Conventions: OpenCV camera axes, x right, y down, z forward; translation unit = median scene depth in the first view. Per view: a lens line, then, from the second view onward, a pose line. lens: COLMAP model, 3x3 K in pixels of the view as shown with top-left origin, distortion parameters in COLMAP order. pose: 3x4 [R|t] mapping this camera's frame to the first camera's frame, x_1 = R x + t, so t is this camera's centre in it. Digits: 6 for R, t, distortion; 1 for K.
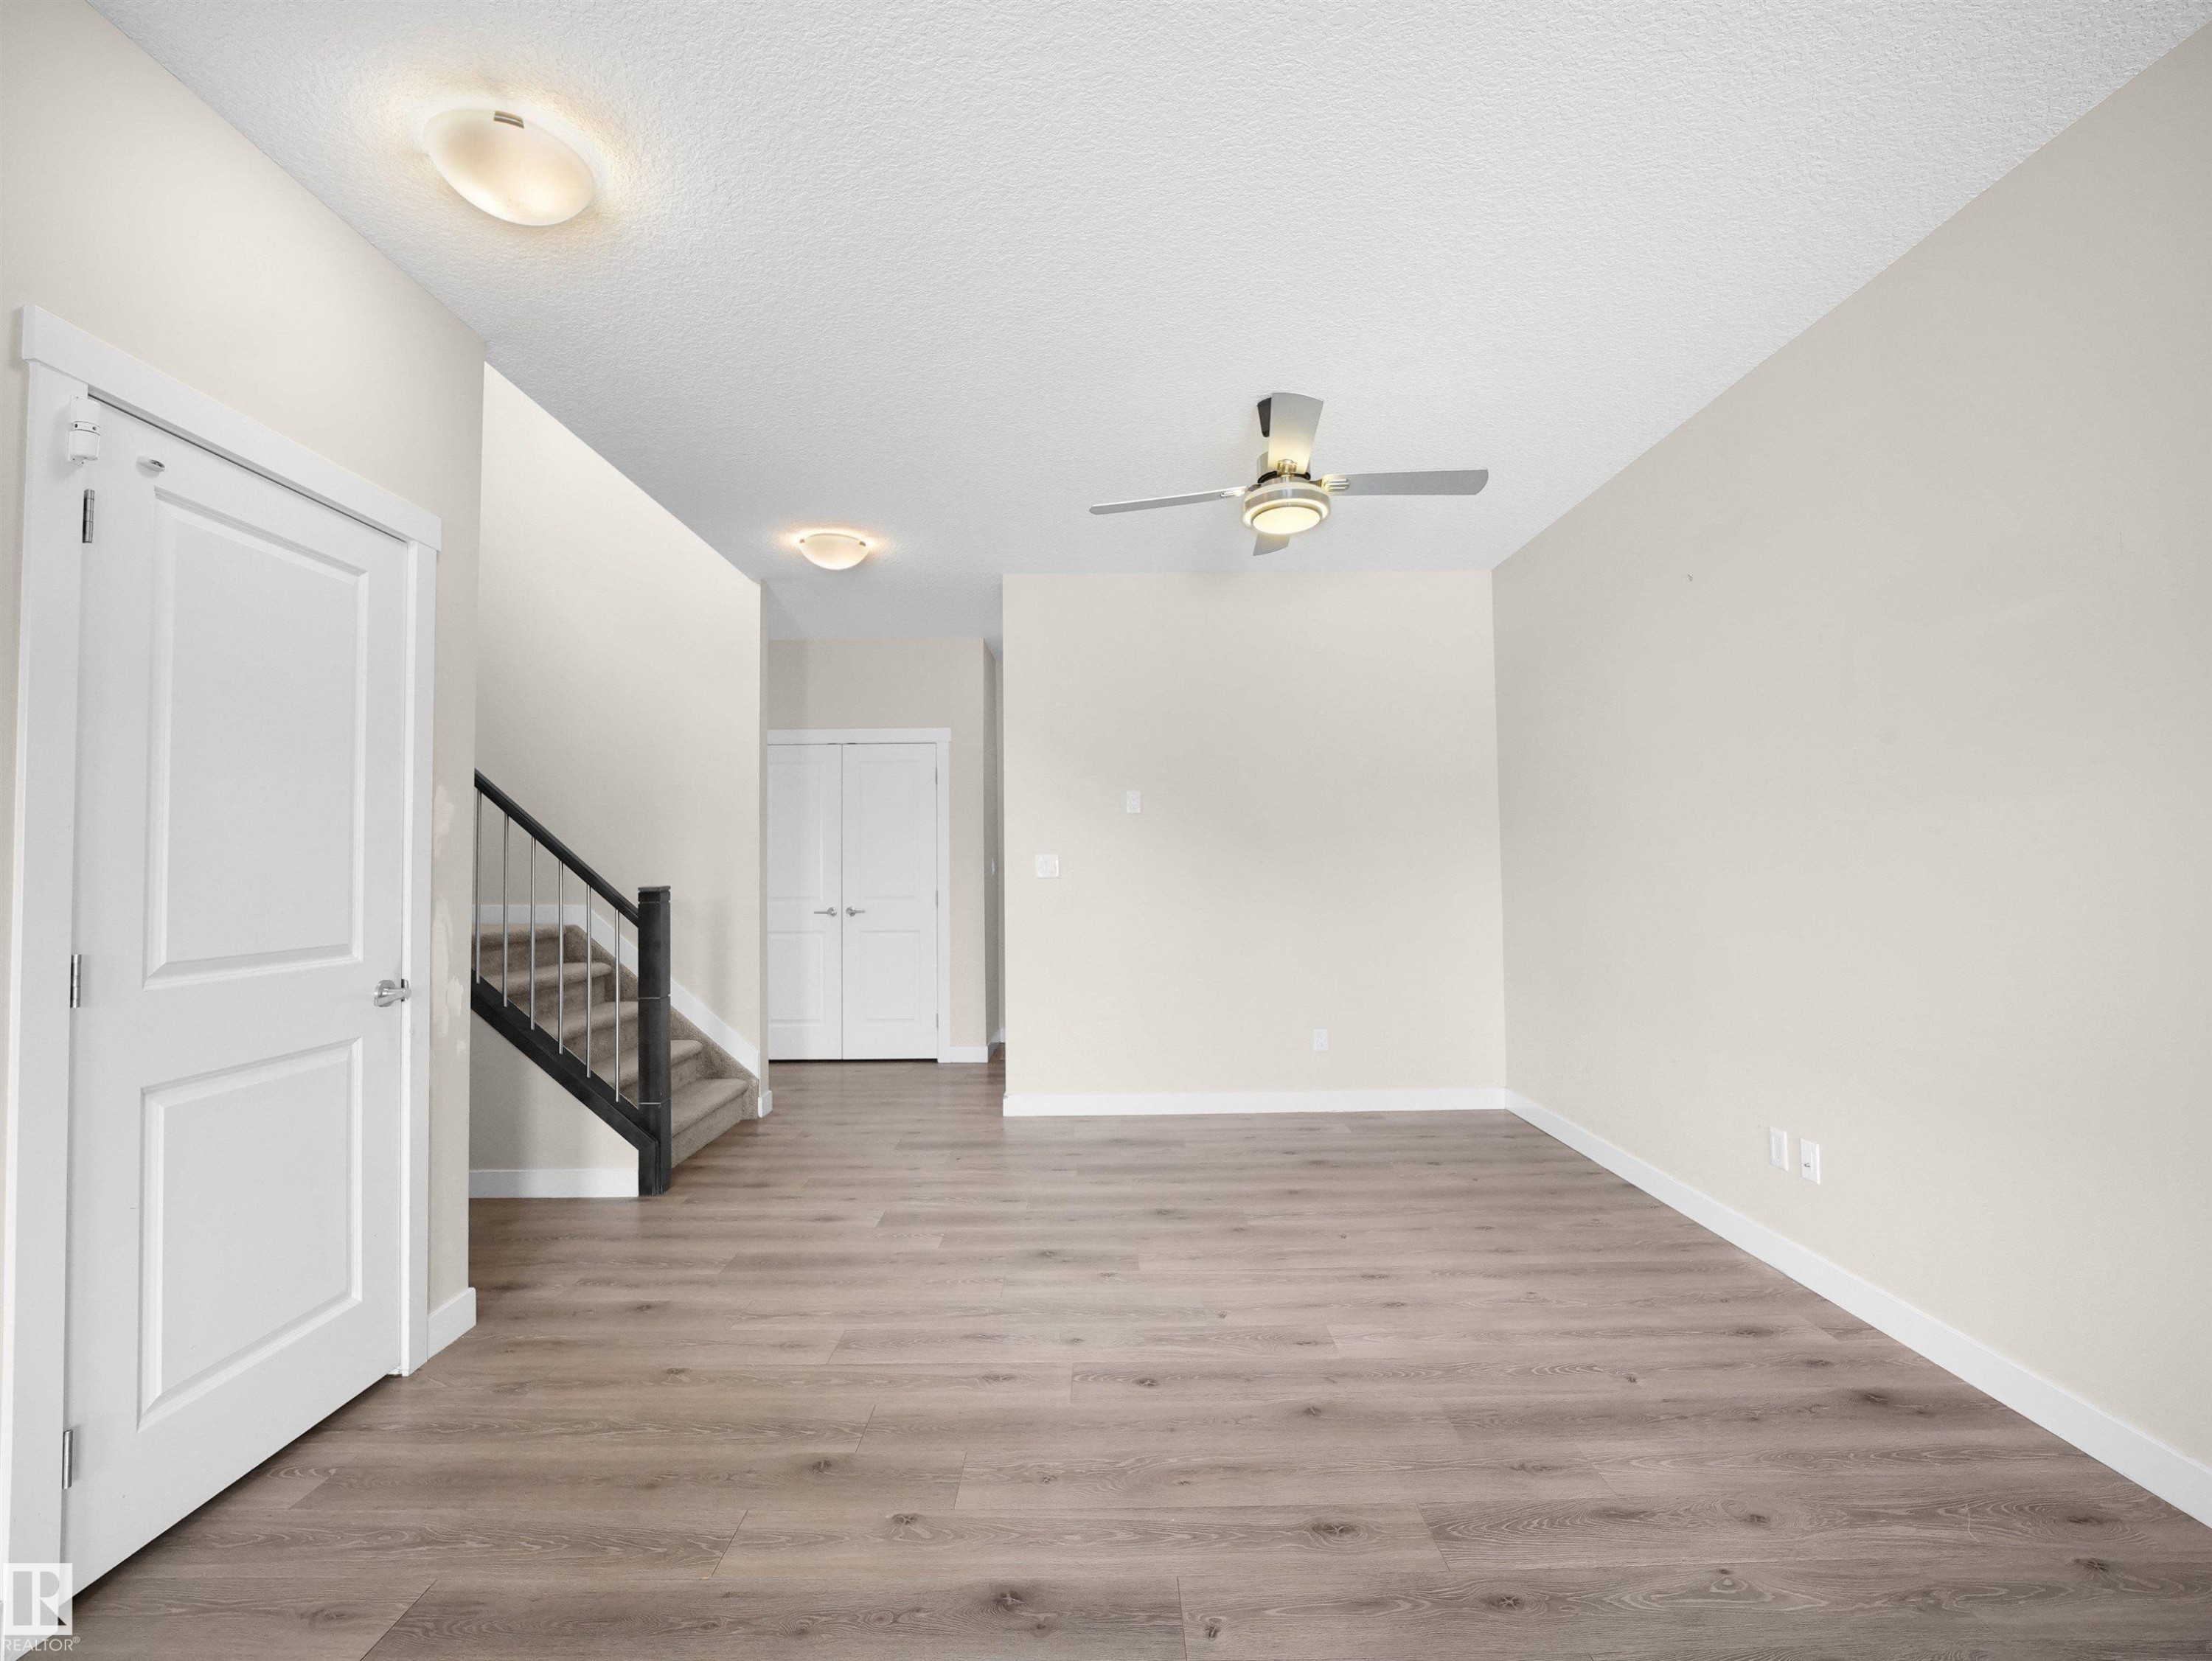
lens RADIAL K [[1033.8, 0, 1106.0], [0, 1033.8, 830.5], [0, 0, 1]] dist [0.000816, -0.008749]
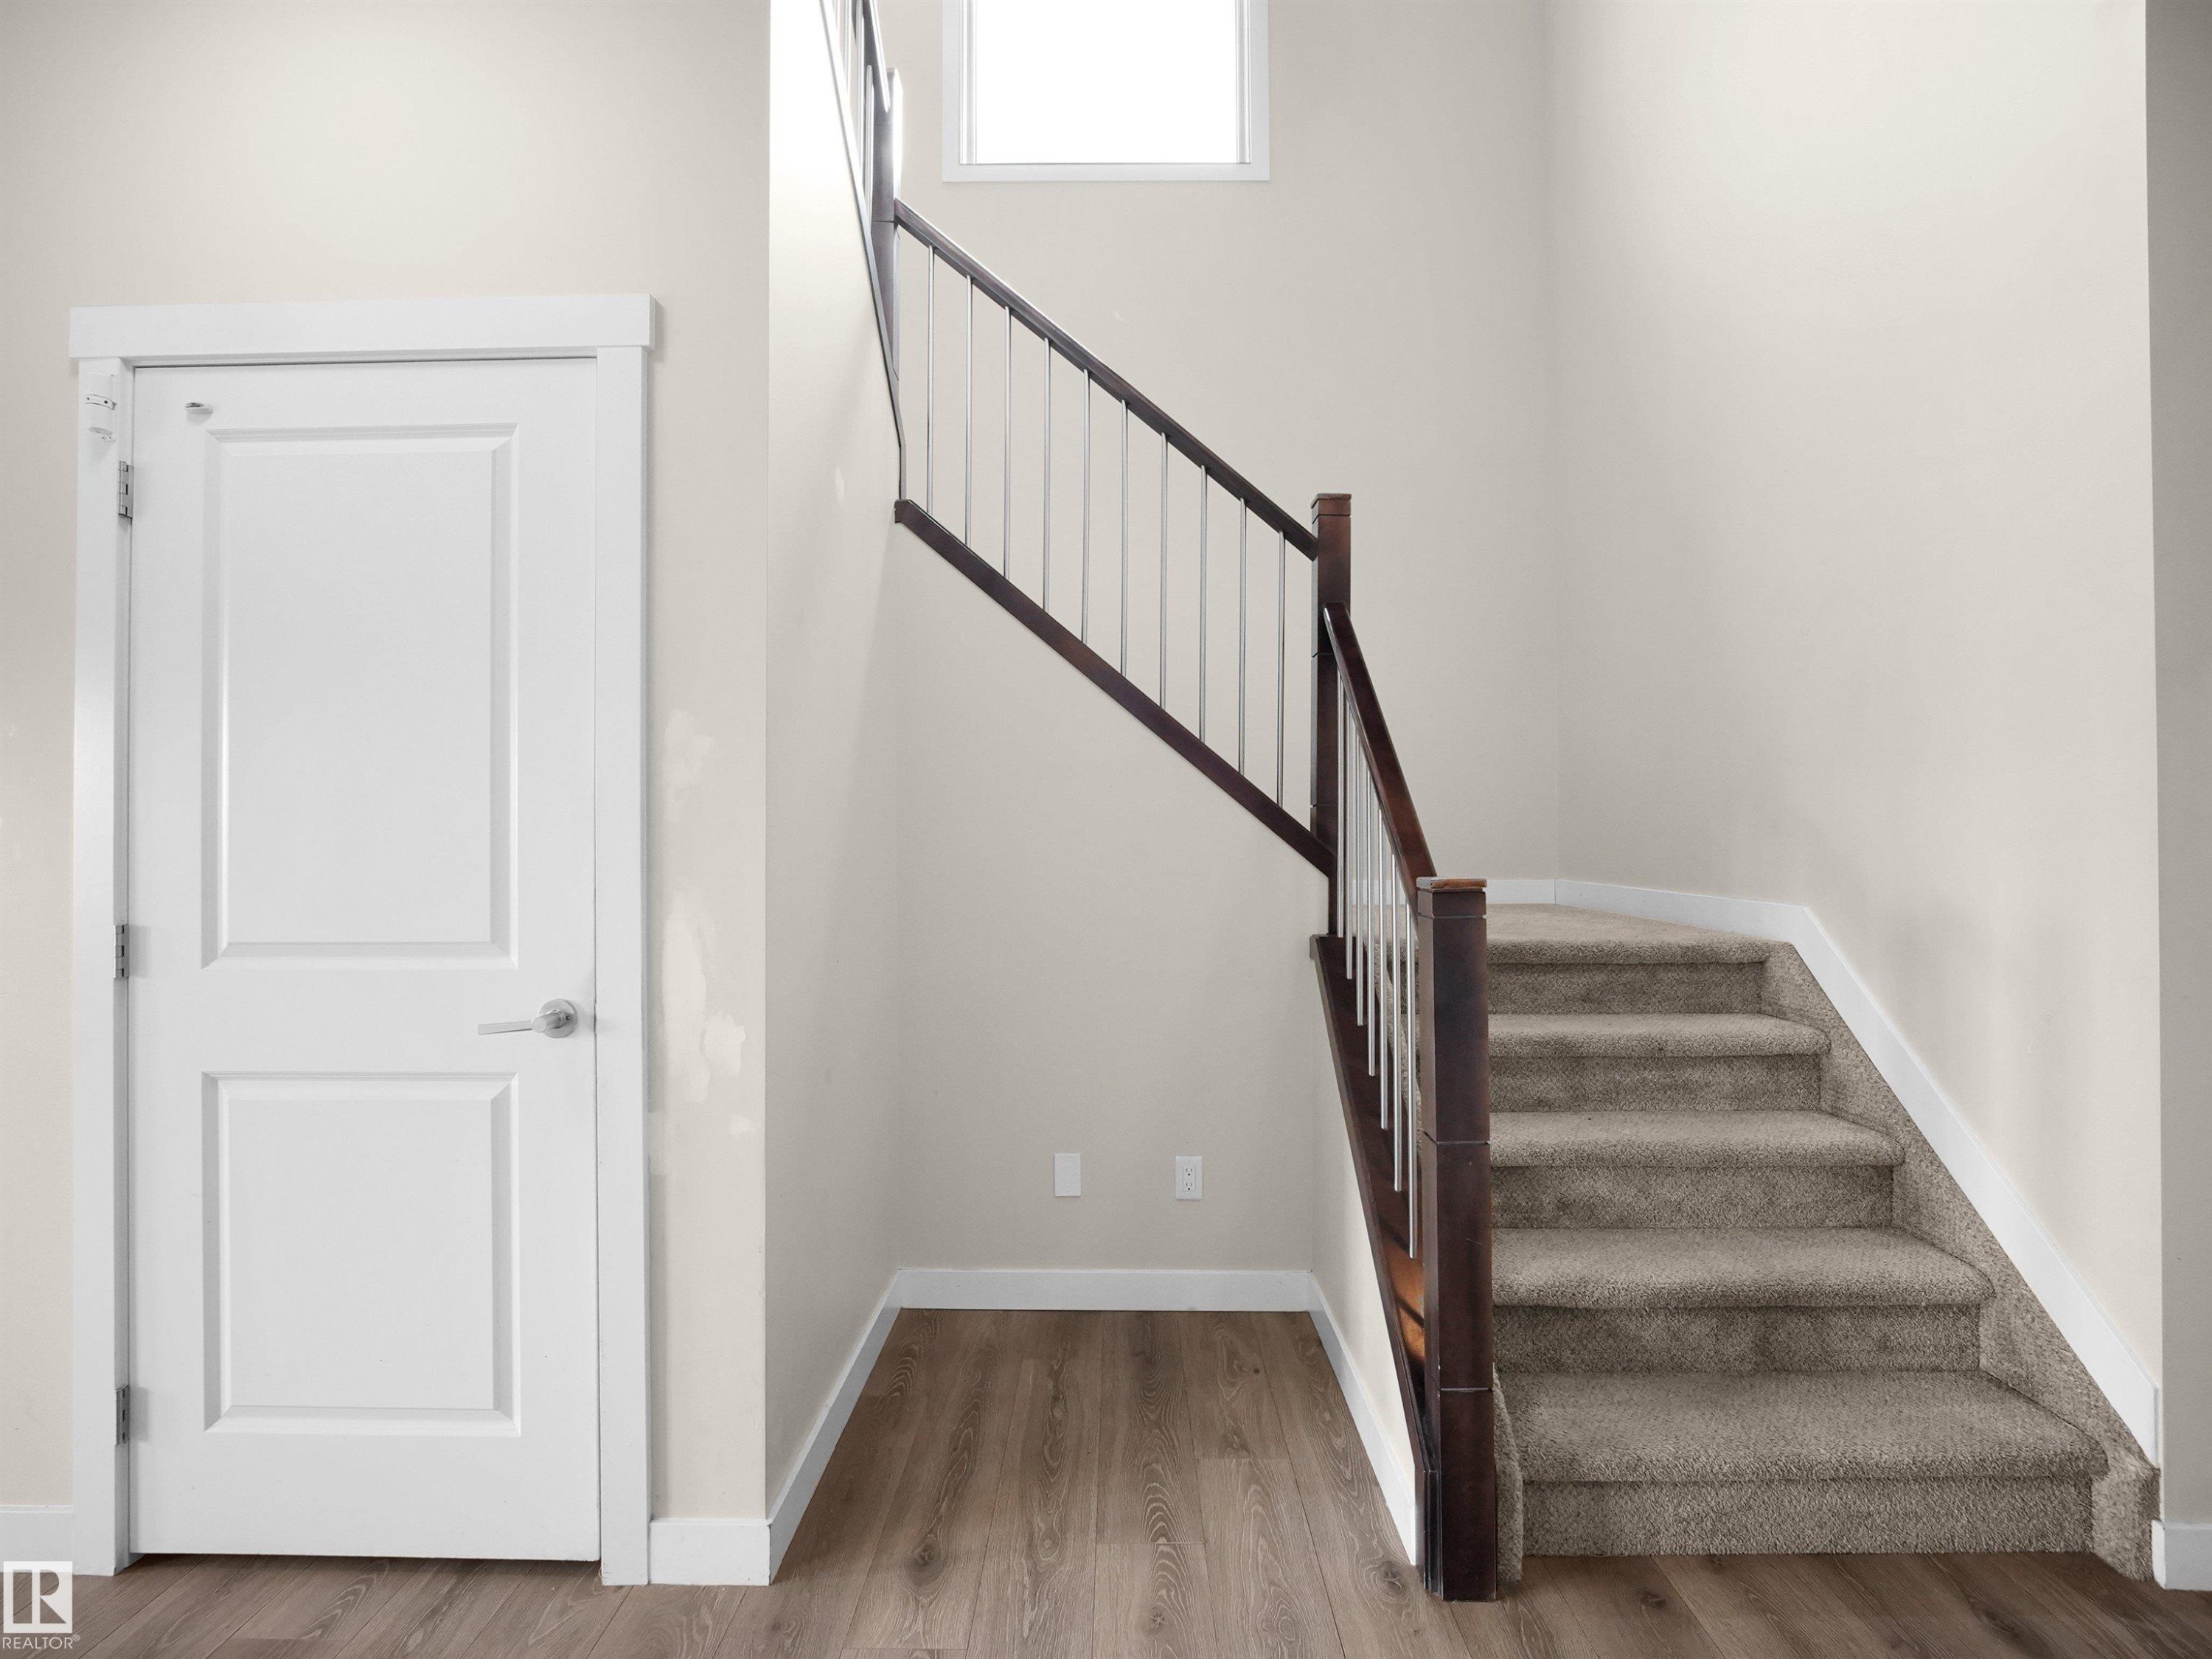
lens RADIAL K [[1033.8, 0, 1106.0], [0, 1033.8, 829.5], [0, 0, 1]] dist [0.000816, -0.008749]
pose [[-0.010262, -0.000600, -0.999947, -0.002398], [0.038803, 0.999246, -0.000998, 0.053733], [0.999194, -0.038811, -0.010231, 1.602636]]
